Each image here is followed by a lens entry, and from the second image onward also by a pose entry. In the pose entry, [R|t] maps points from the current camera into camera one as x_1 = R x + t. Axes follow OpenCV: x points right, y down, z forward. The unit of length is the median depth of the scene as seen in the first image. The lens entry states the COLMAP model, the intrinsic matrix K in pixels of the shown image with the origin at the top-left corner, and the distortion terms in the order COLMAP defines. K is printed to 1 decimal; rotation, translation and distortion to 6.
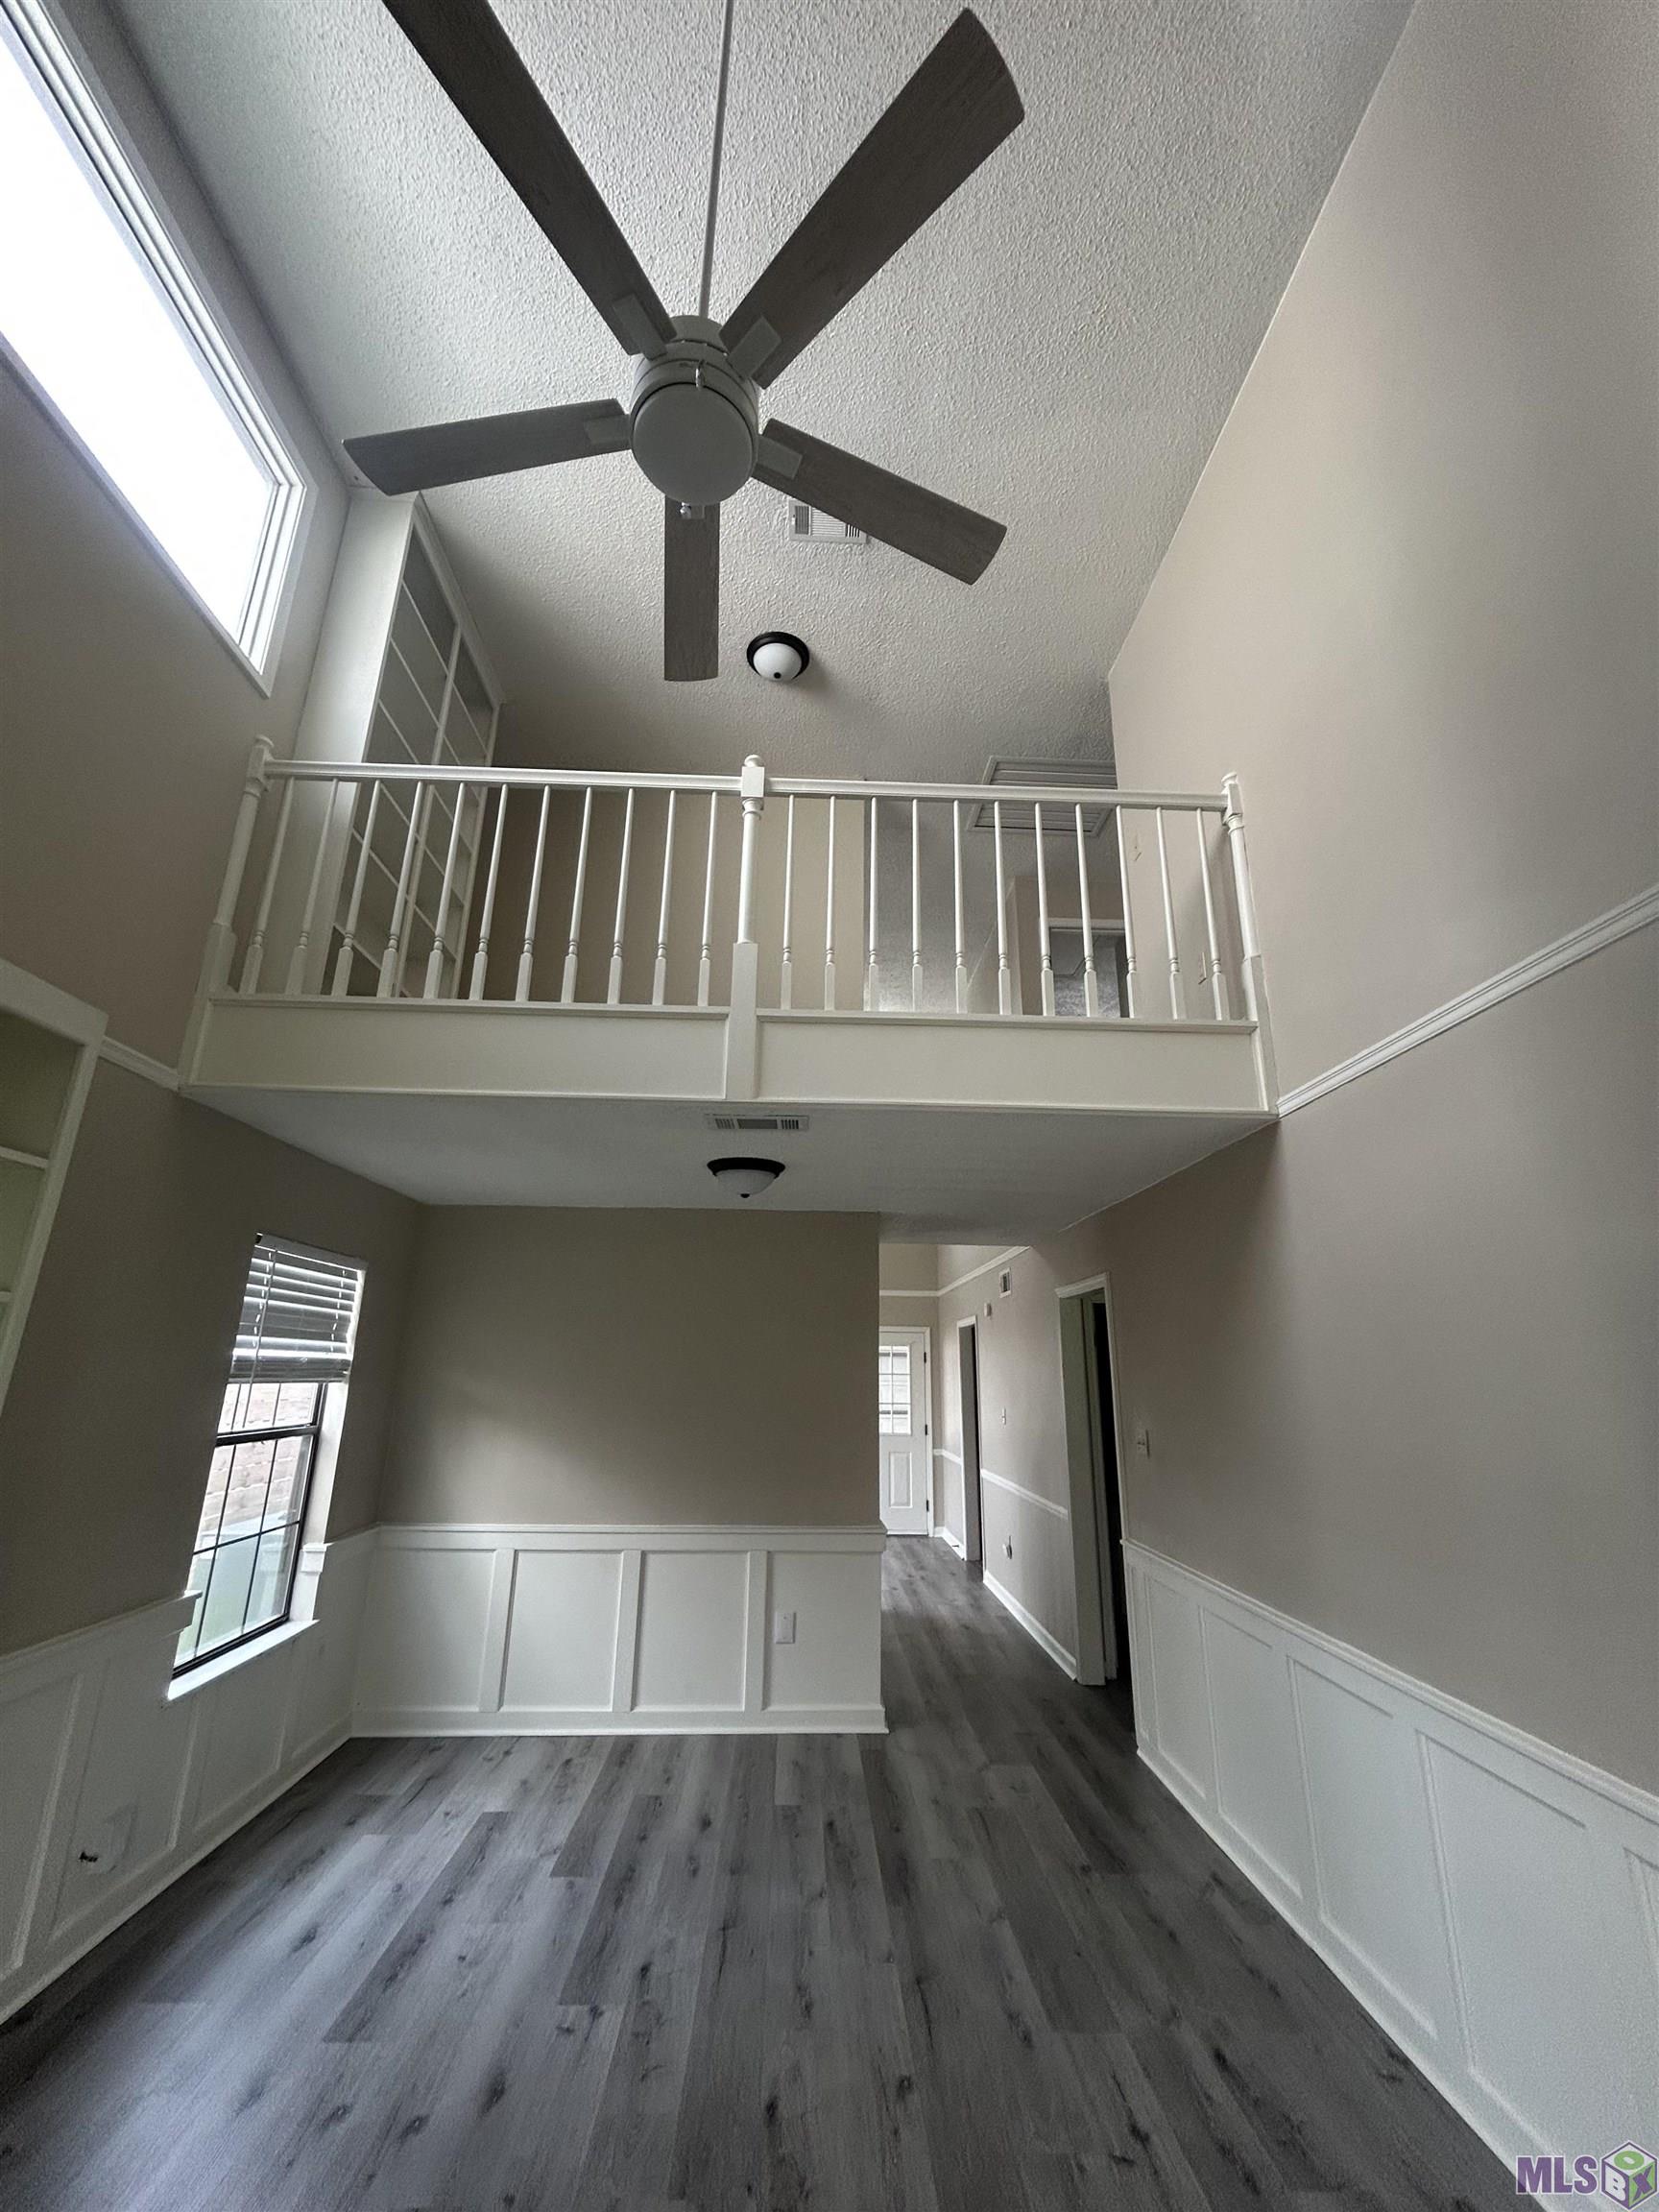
lens RADIAL K [[899.1, 0, 834.8], [0, 899.1, 1106.7], [0, 0, 1]] dist [-0.008019, 0.003429]
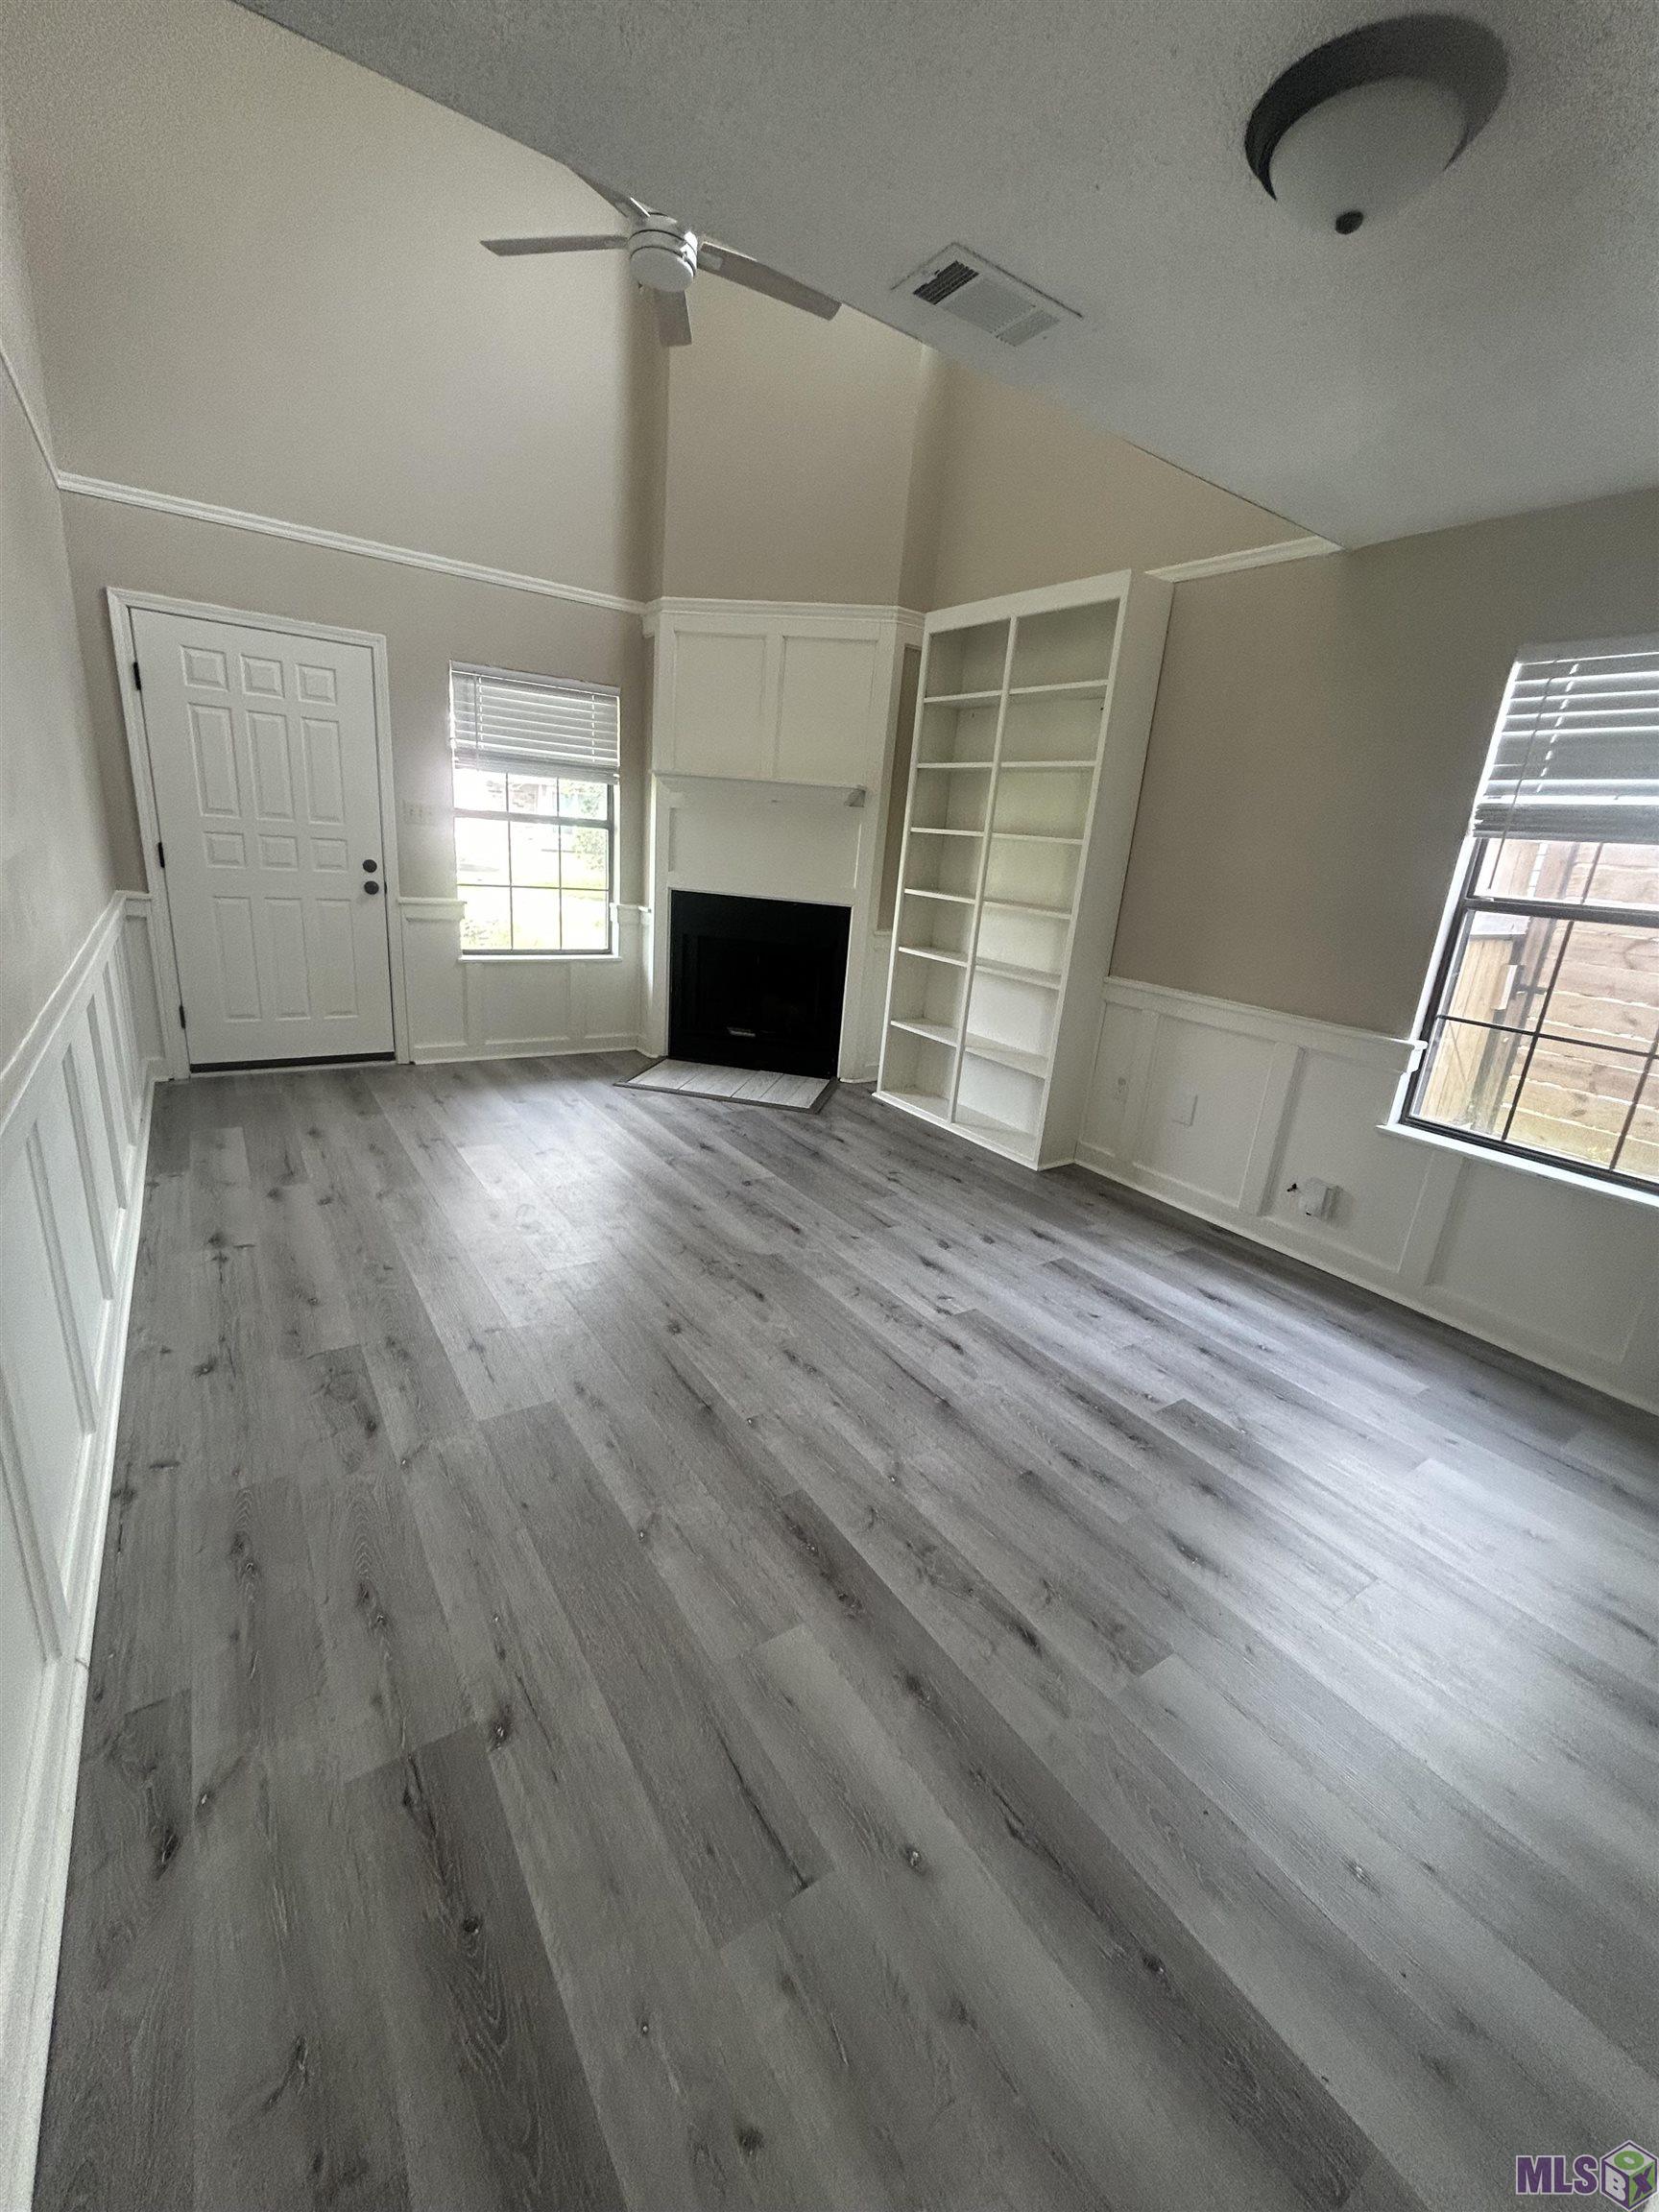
lens RADIAL K [[899.1, 0, 834.8], [0, 899.1, 1106.7], [0, 0, 1]] dist [-0.008019, 0.003429]
pose [[-0.847625, 0.073466, -0.525485, 0.381712], [0.062447, 0.997298, 0.038700, 0.566095], [0.526908, -0.000012, -0.849922, 1.600998]]
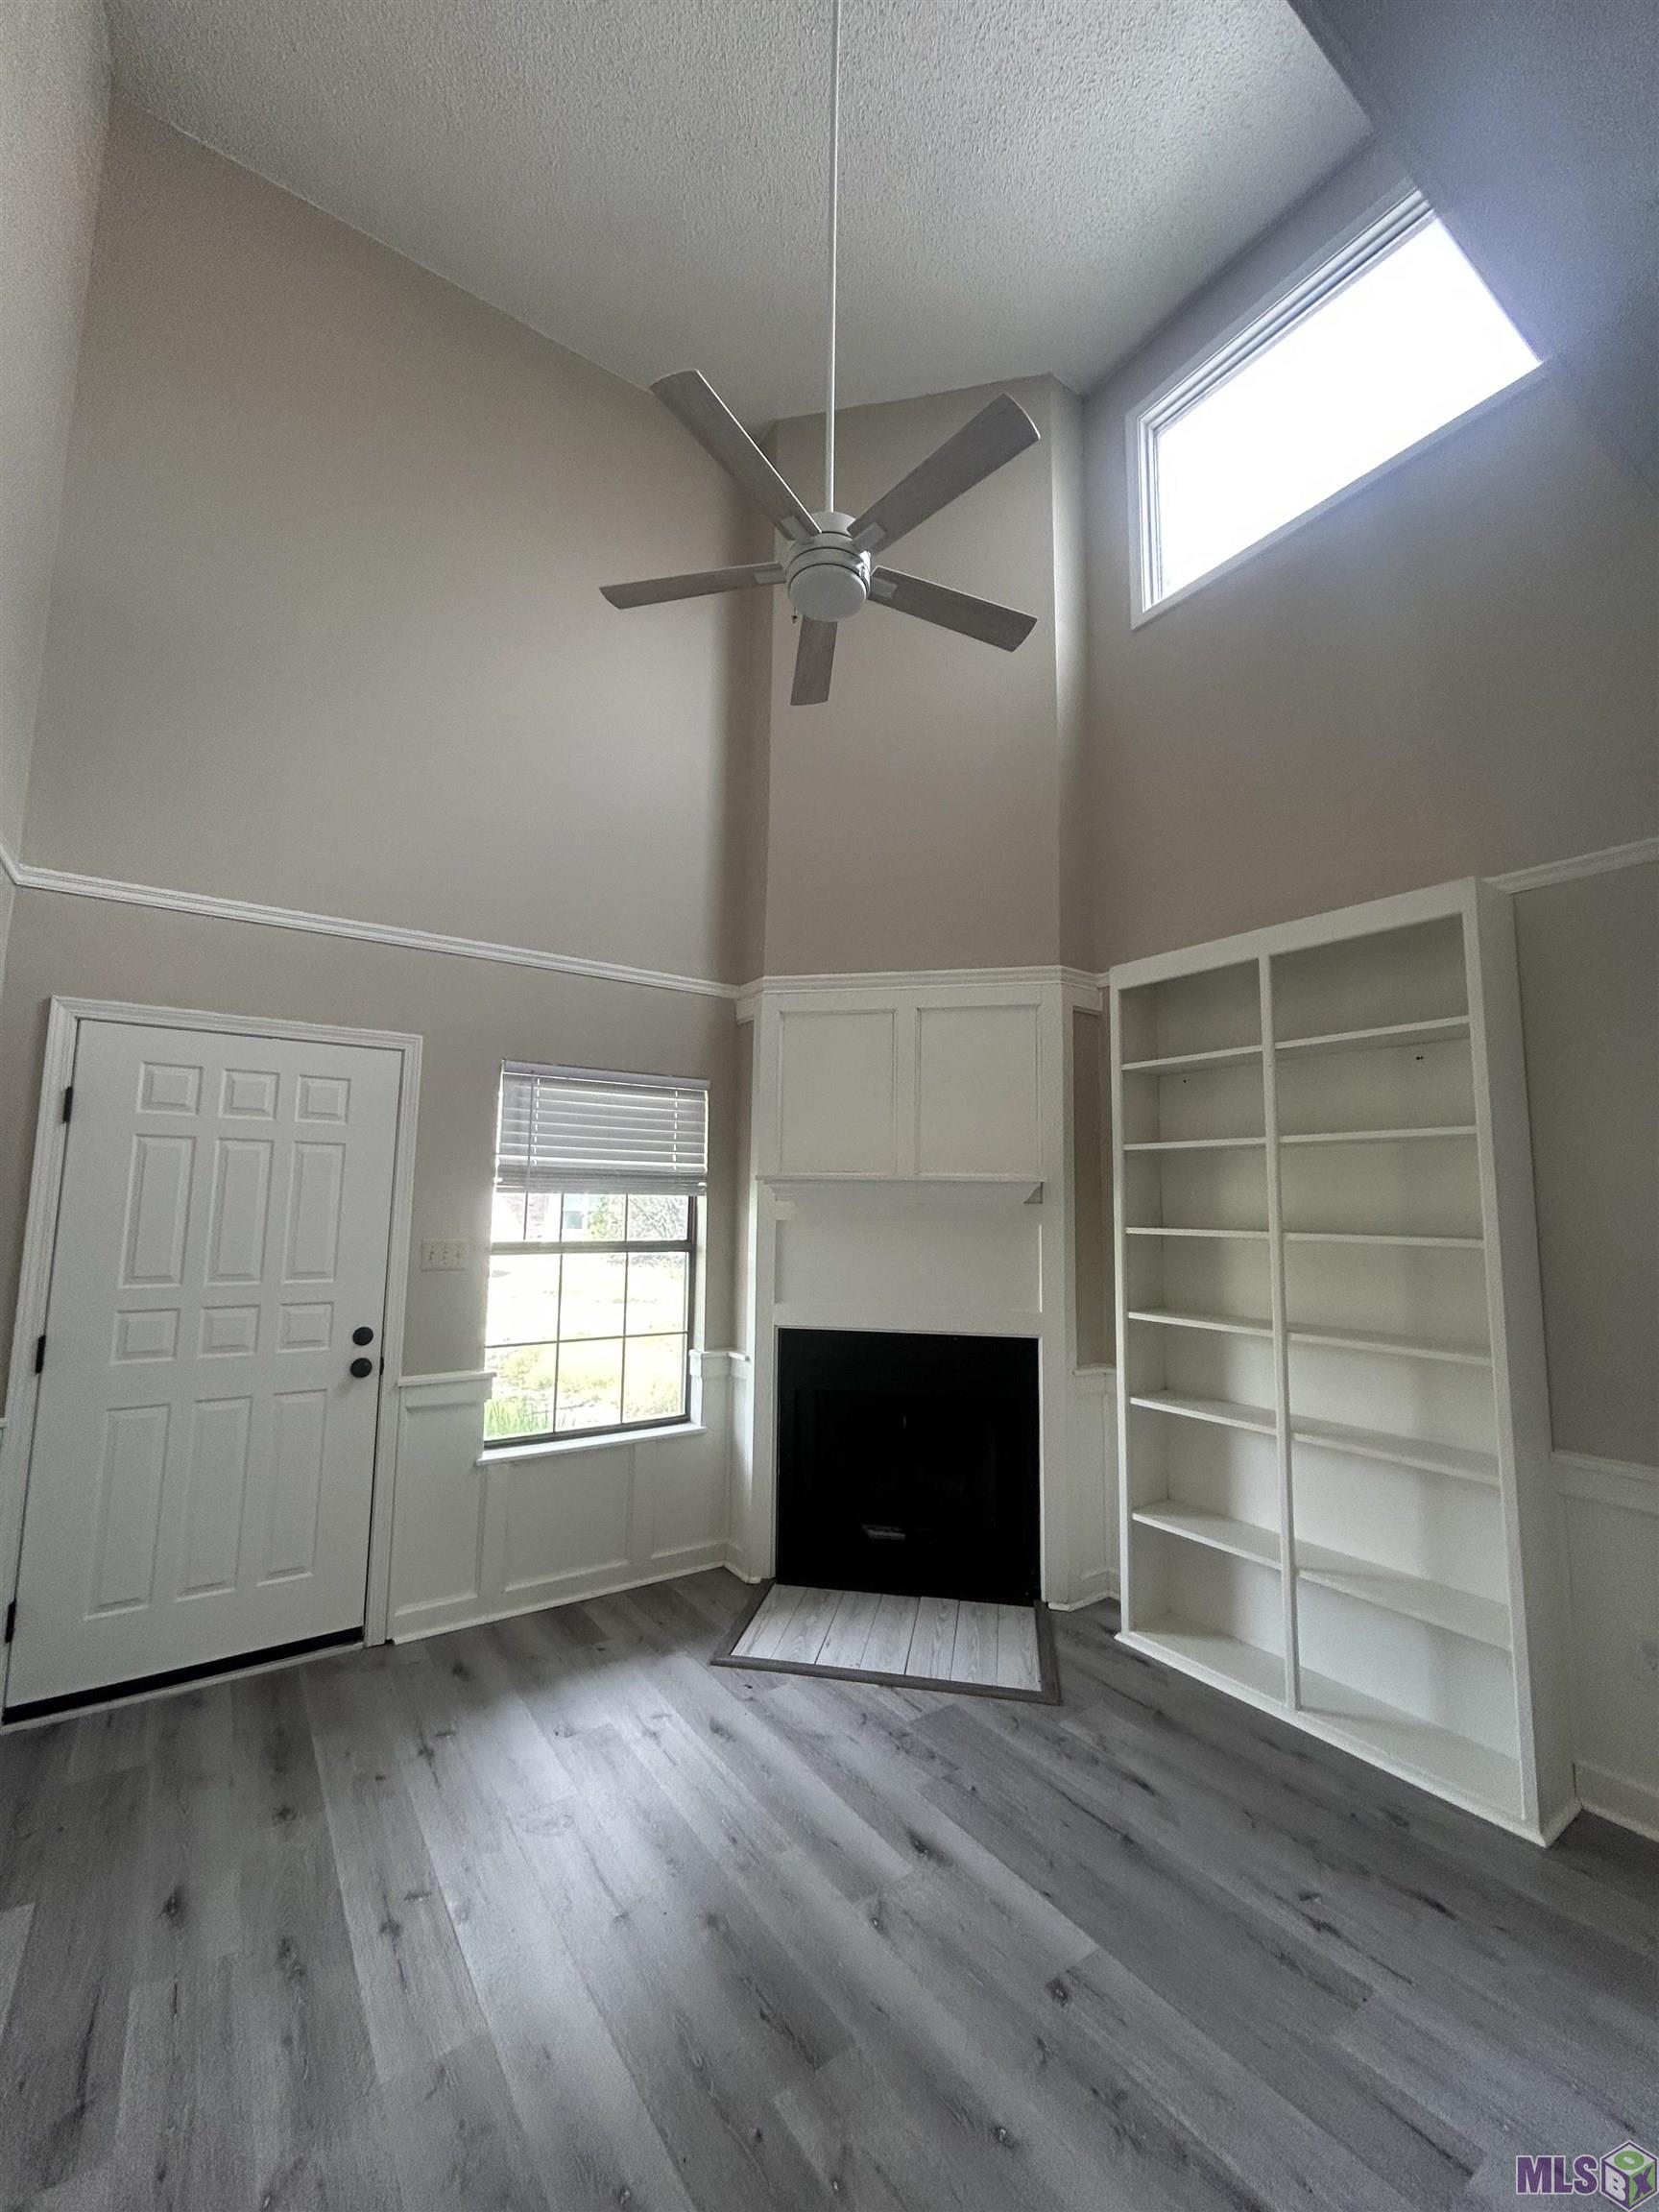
lens RADIAL K [[899.1, 0, 834.8], [0, 899.1, 1106.7], [0, 0, 1]] dist [-0.008019, 0.003429]
pose [[-0.847209, -0.083529, -0.524653, 0.323626], [0.129491, 0.925310, -0.356418, 0.357475], [0.515238, -0.369898, -0.773114, 1.066182]]
